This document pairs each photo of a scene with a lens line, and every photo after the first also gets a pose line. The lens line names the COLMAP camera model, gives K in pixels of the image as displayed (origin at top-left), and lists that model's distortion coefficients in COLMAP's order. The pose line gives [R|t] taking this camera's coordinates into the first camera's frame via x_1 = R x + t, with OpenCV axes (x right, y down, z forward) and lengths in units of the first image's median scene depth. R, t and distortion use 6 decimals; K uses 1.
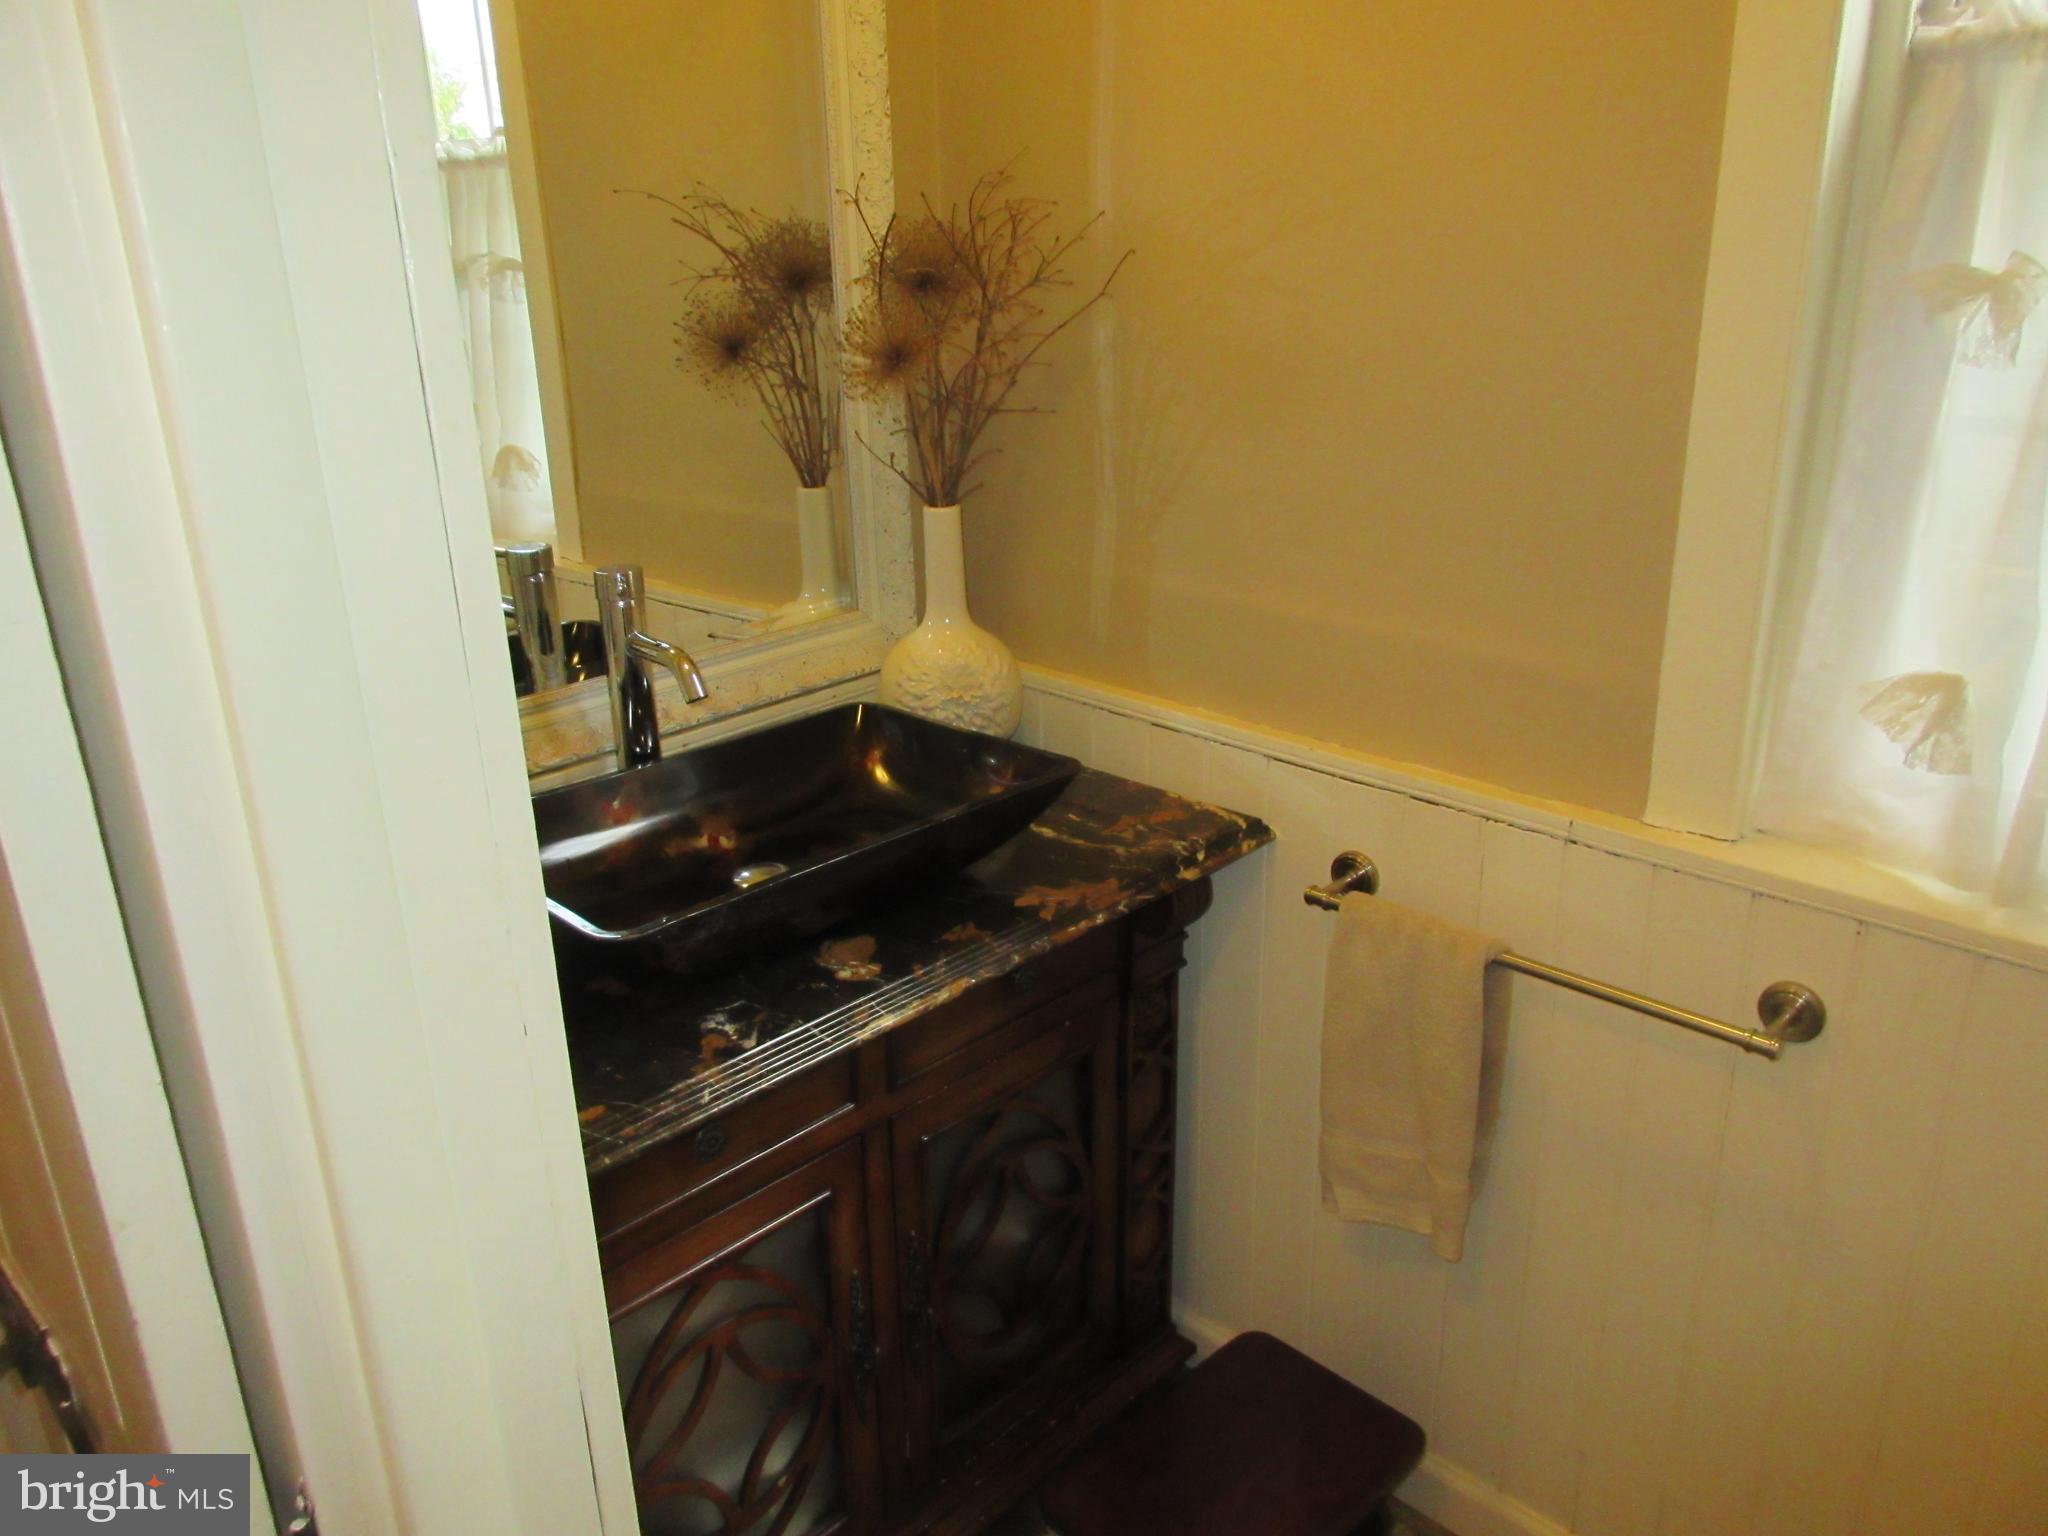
lens RADIAL K [[1528.6, 0, 1021.7], [0, 1528.6, 759.6], [0, 0, 1]] dist [-0.006228, 0.004176]
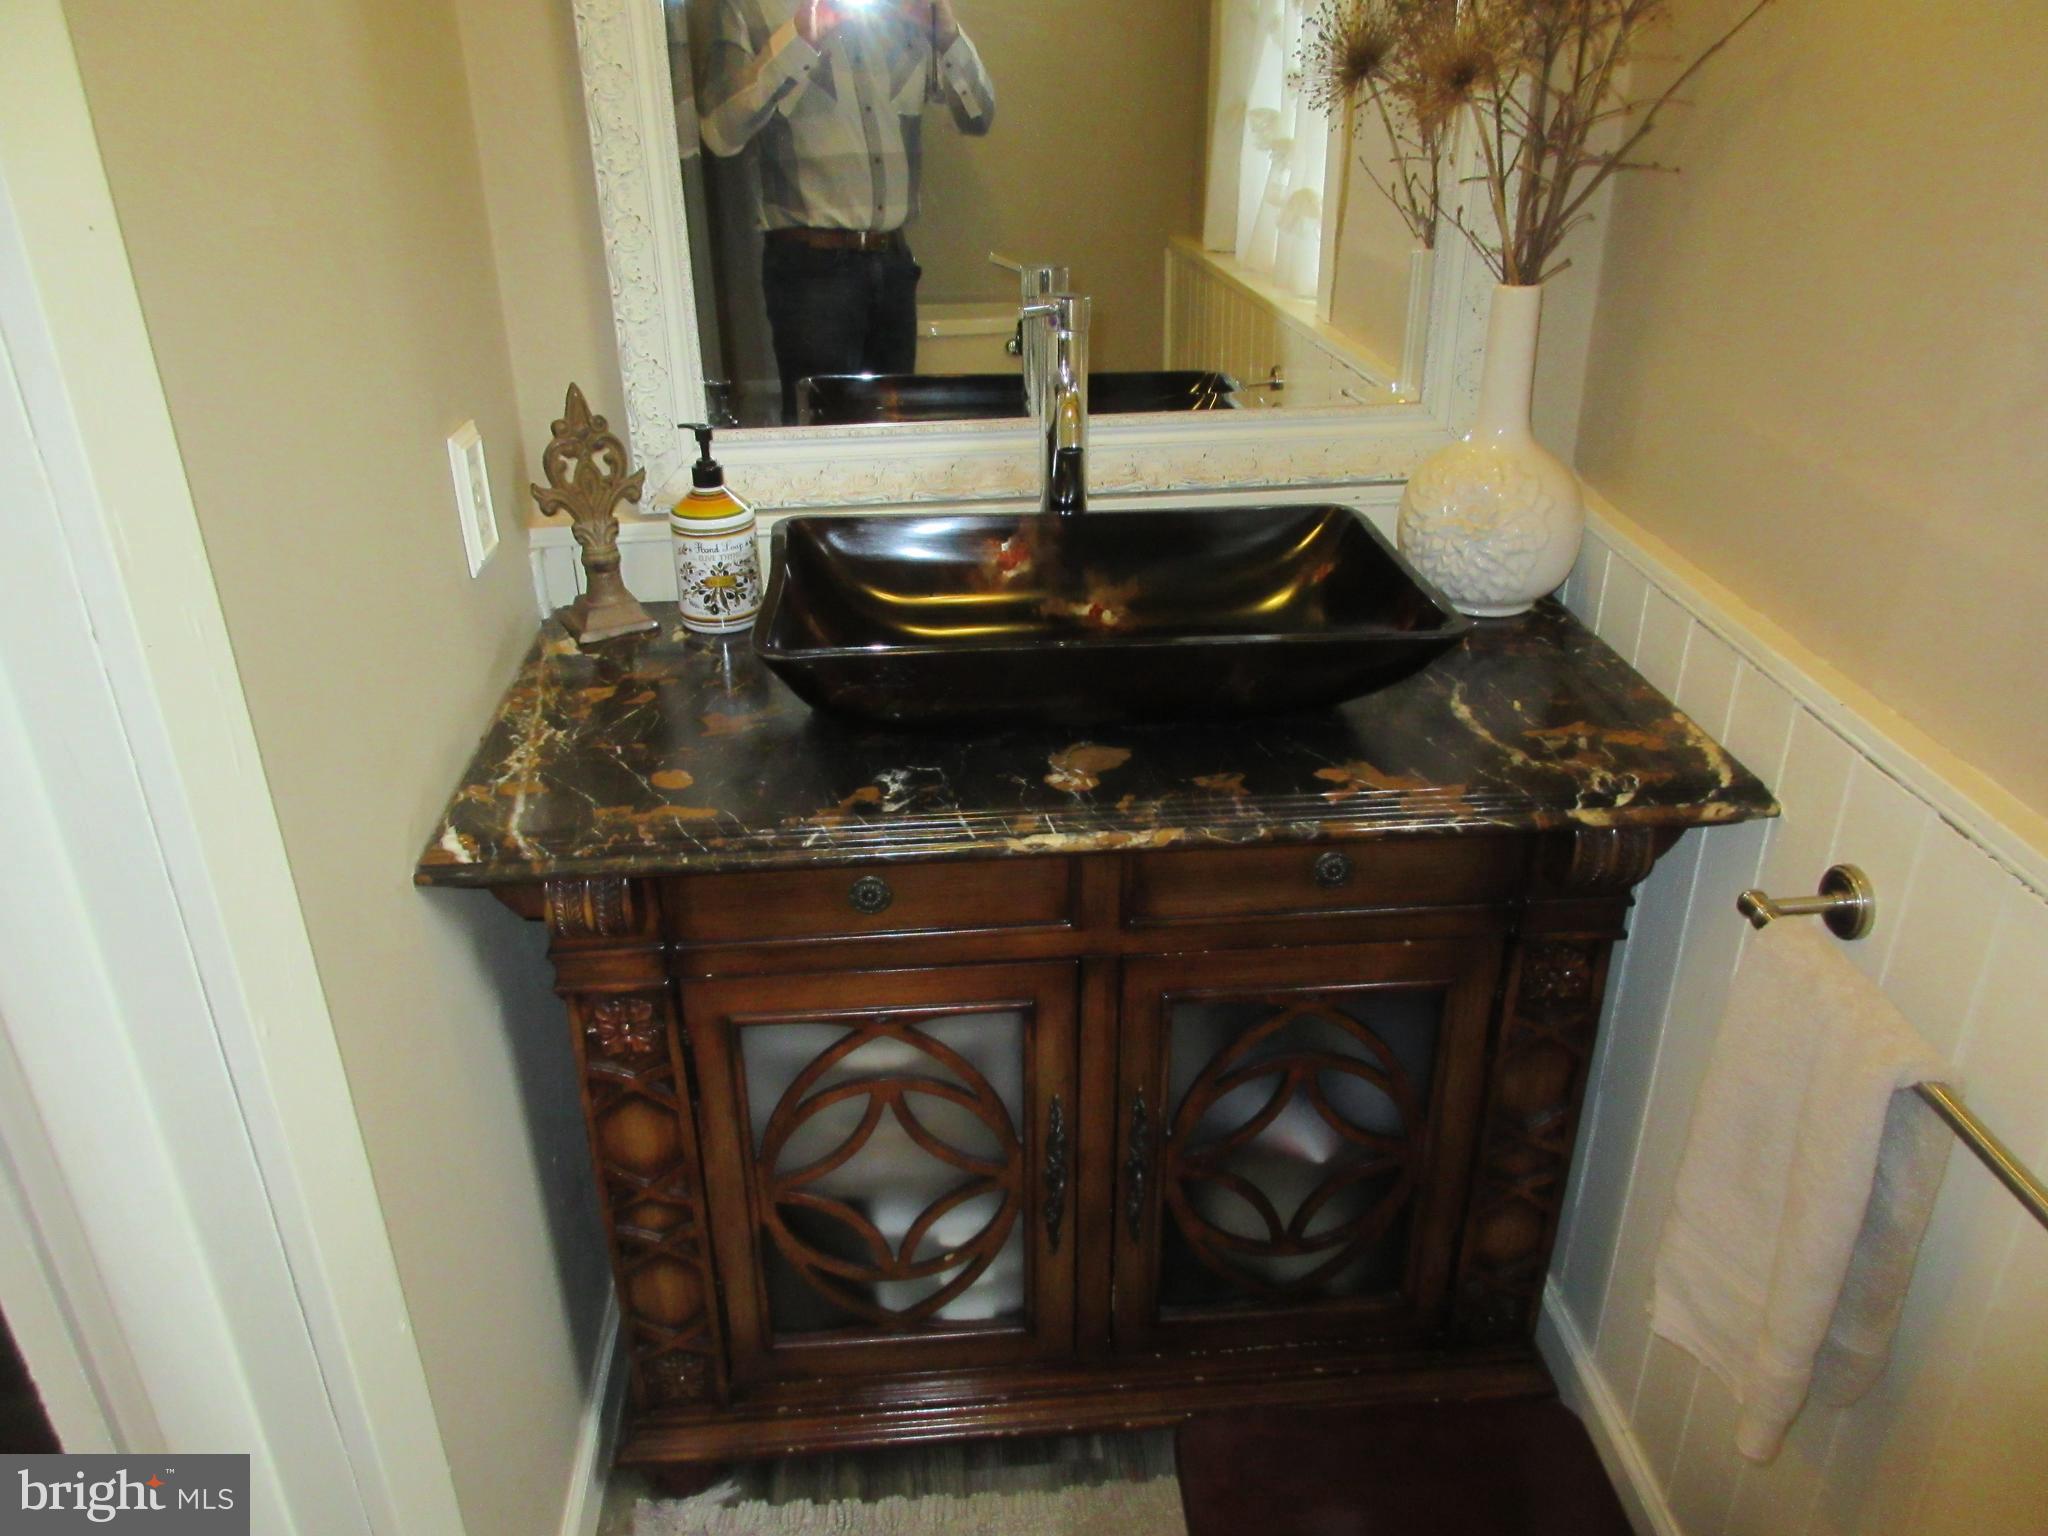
lens RADIAL K [[1528.6, 0, 1021.7], [0, 1528.6, 759.6], [0, 0, 1]] dist [-0.006228, 0.004176]
pose [[0.752704, 0.306495, -0.582664, 0.331242], [-0.227465, 0.951593, 0.206714, -0.042685], [0.617816, -0.023058, 0.785985, 0.248866]]
